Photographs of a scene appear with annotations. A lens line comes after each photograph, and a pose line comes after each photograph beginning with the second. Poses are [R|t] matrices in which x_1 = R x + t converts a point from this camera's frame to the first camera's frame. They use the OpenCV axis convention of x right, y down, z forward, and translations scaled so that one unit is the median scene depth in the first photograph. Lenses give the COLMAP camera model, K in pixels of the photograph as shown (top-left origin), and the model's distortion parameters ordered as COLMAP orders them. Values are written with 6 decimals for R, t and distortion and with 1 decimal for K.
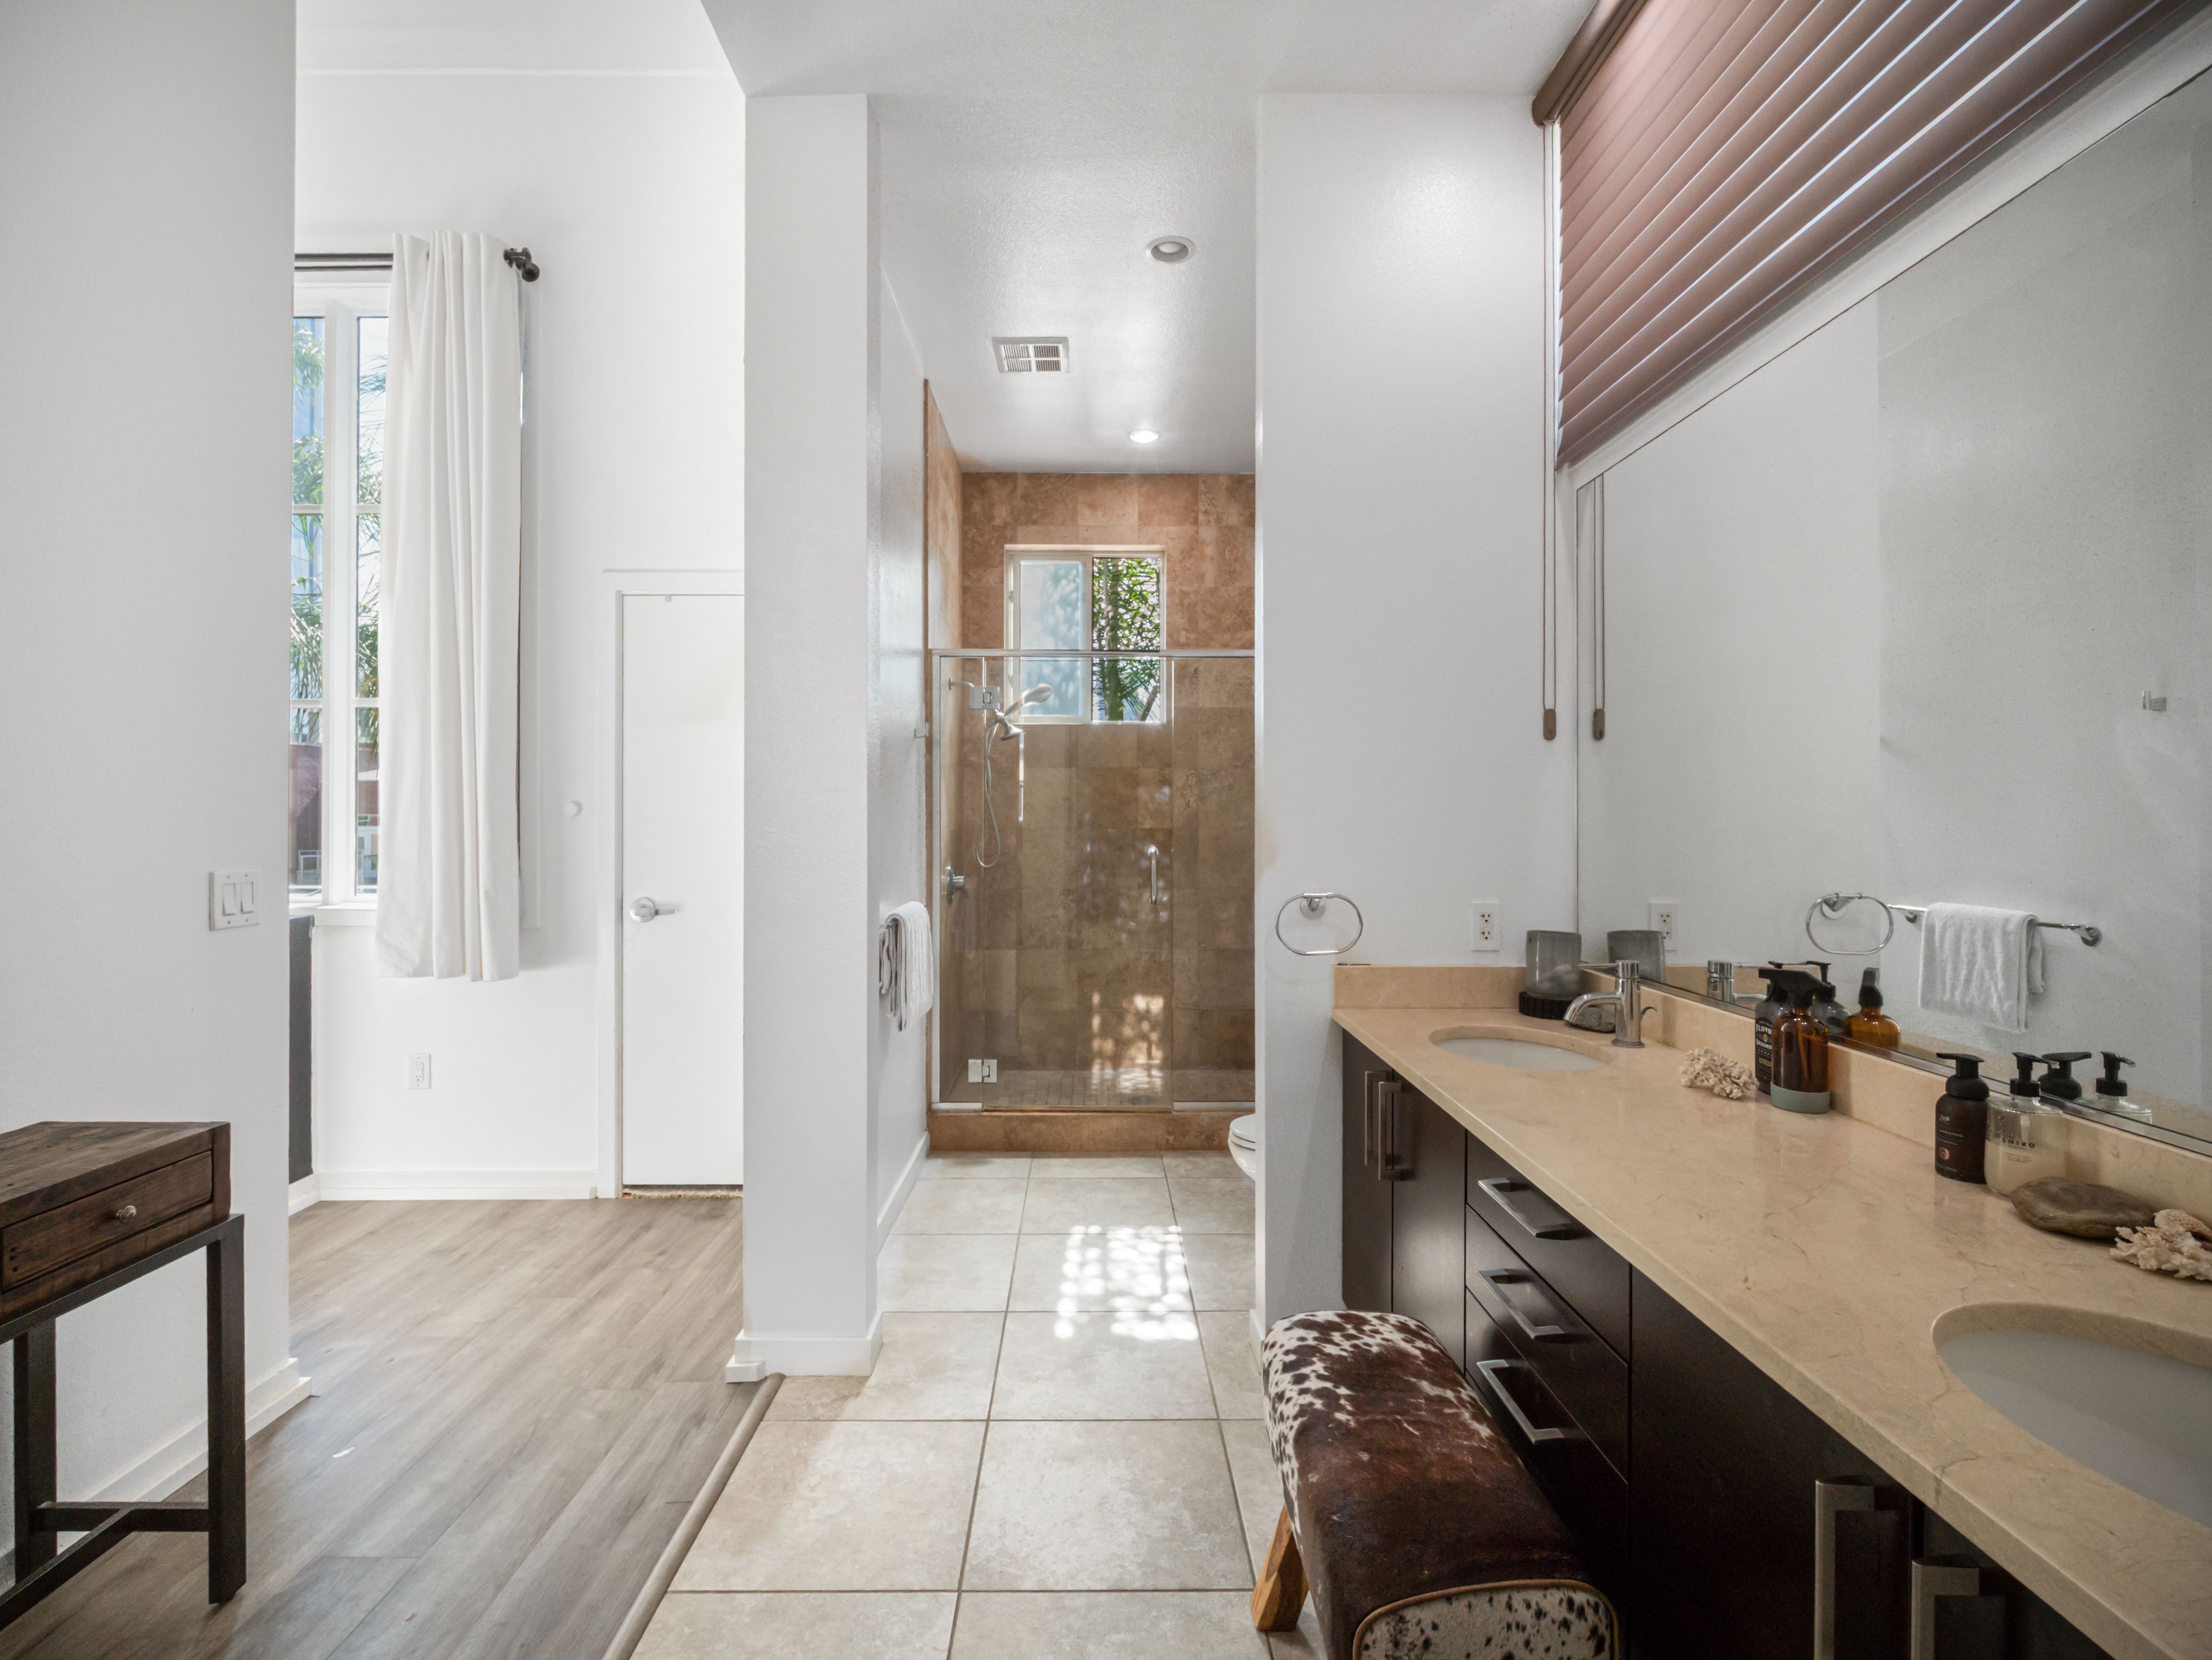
lens RADIAL K [[1036.4, 0, 1099.5], [0, 1036.4, 844.9], [0, 0, 1]] dist [0.003719, -0.008291]
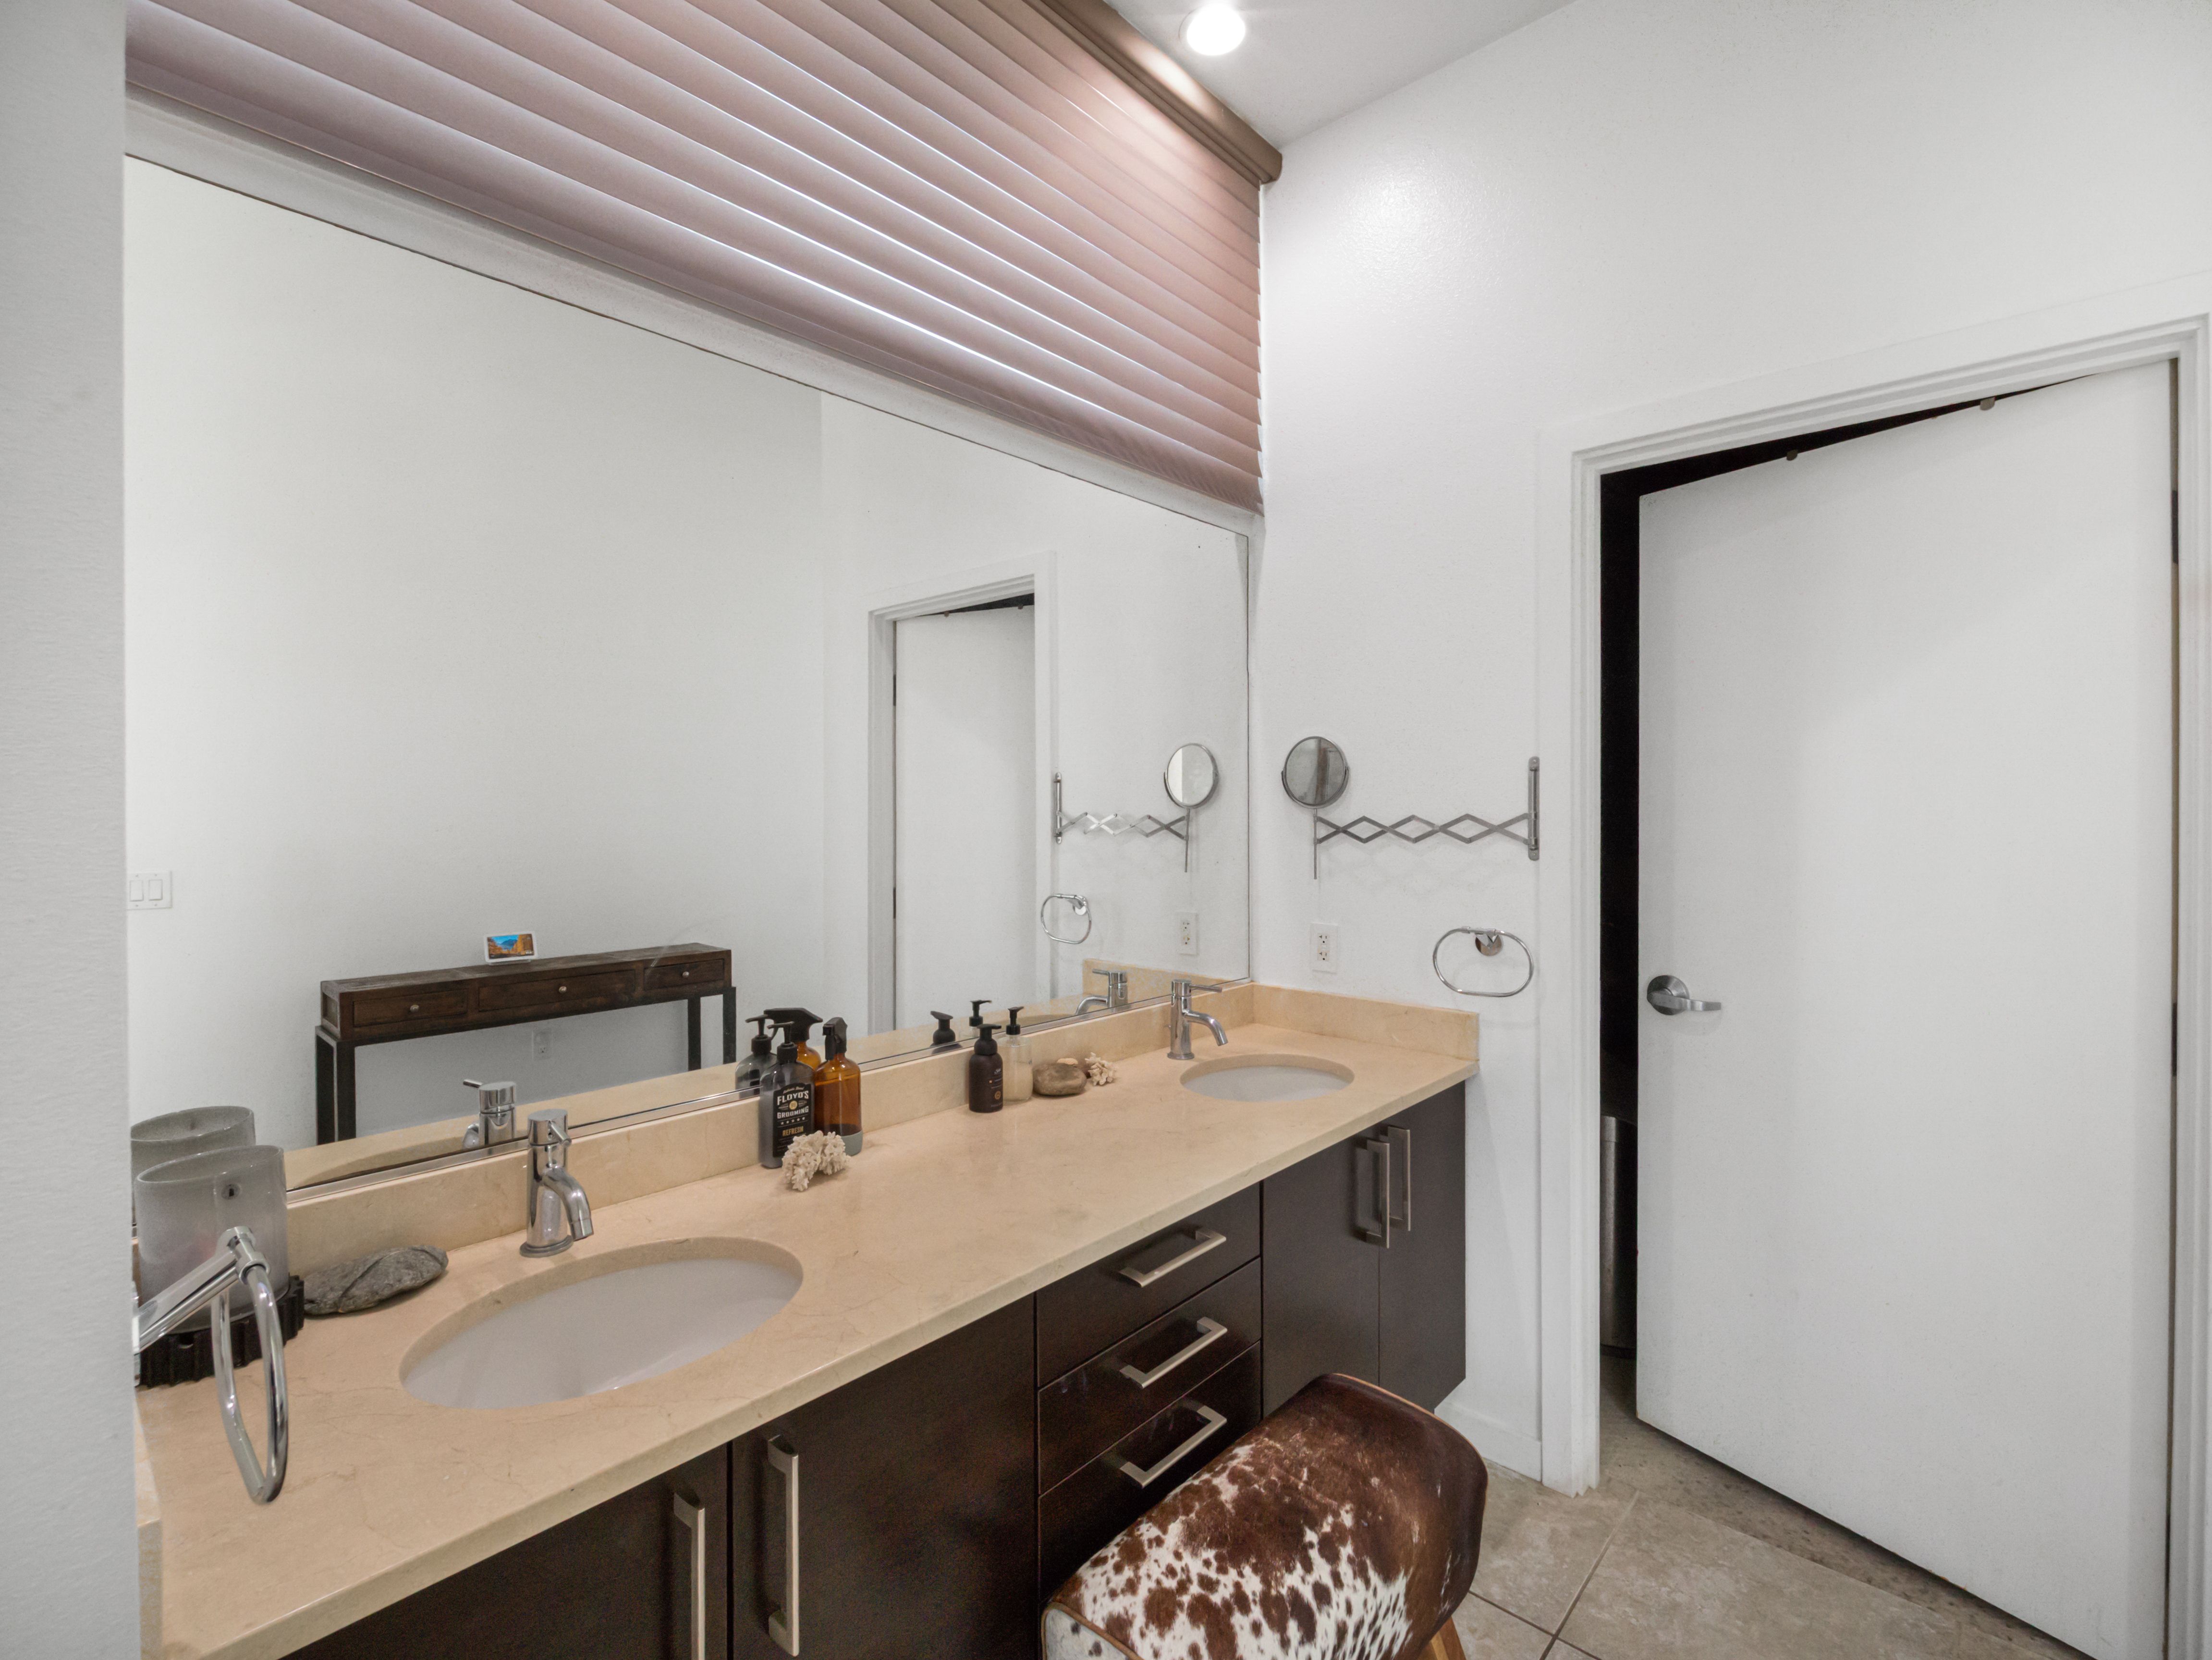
lens RADIAL K [[1036.4, 0, 1099.5], [0, 1036.4, 844.9], [0, 0, 1]] dist [0.003719, -0.008291]
pose [[-0.742765, -0.006061, 0.669524, -0.092548], [0.025022, 0.999009, 0.036803, -0.038936], [-0.669084, 0.044089, -0.741878, 0.758184]]
